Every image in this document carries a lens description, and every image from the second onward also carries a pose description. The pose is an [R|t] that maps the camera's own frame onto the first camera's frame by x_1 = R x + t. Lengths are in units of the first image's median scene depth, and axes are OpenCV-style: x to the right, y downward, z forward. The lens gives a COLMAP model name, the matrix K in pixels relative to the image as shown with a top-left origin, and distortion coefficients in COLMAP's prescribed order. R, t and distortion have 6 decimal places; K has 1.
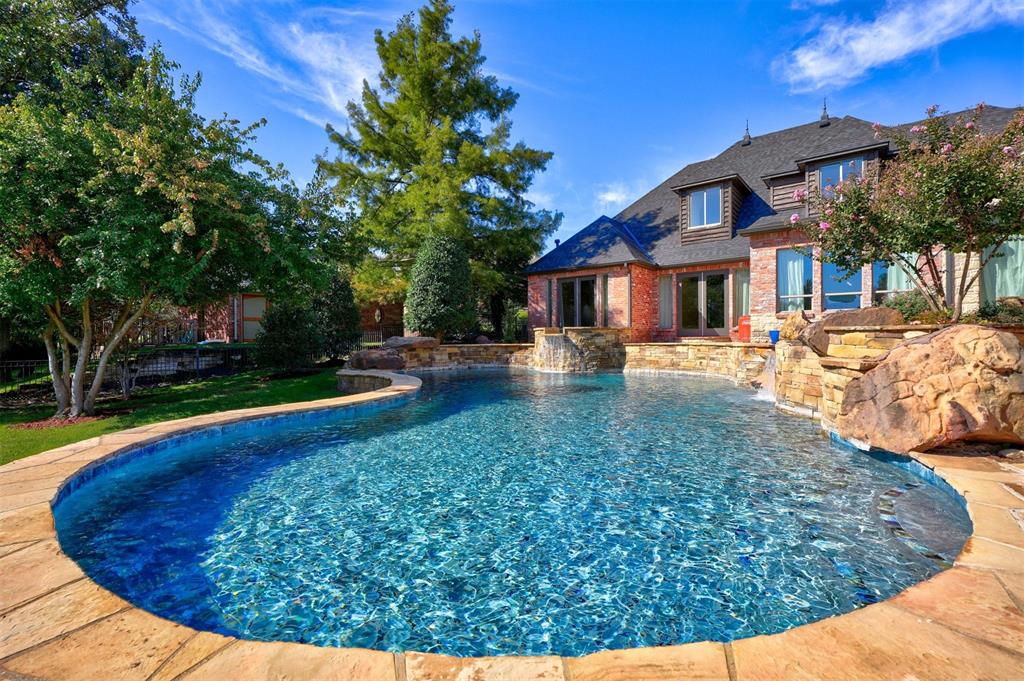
lens RADIAL K [[460.3, 0, 506.6], [0, 460.3, 337.4], [0, 0, 1]] dist [-0.003951, 0.001737]
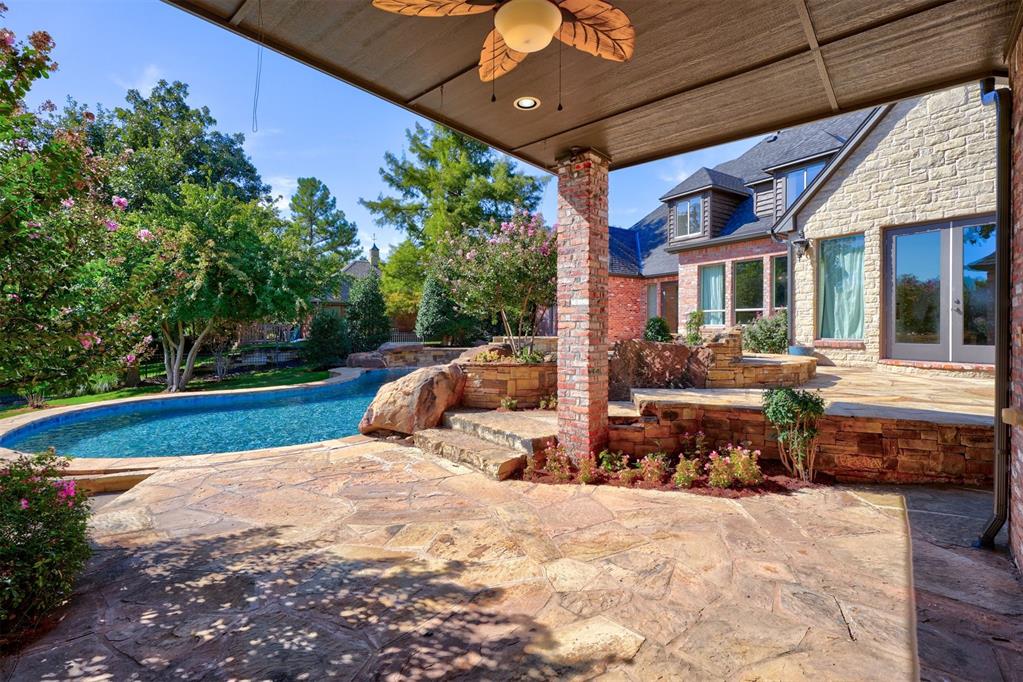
lens RADIAL K [[459.9, 0, 489.3], [0, 459.9, 329.4], [0, 0, 1]] dist [-0.003951, 0.001737]
pose [[0.948512, 0.007705, -0.316649, 0.359543], [-0.008017, 0.999968, 0.000316, -0.032585], [0.316641, 0.002239, 0.948543, -0.112828]]
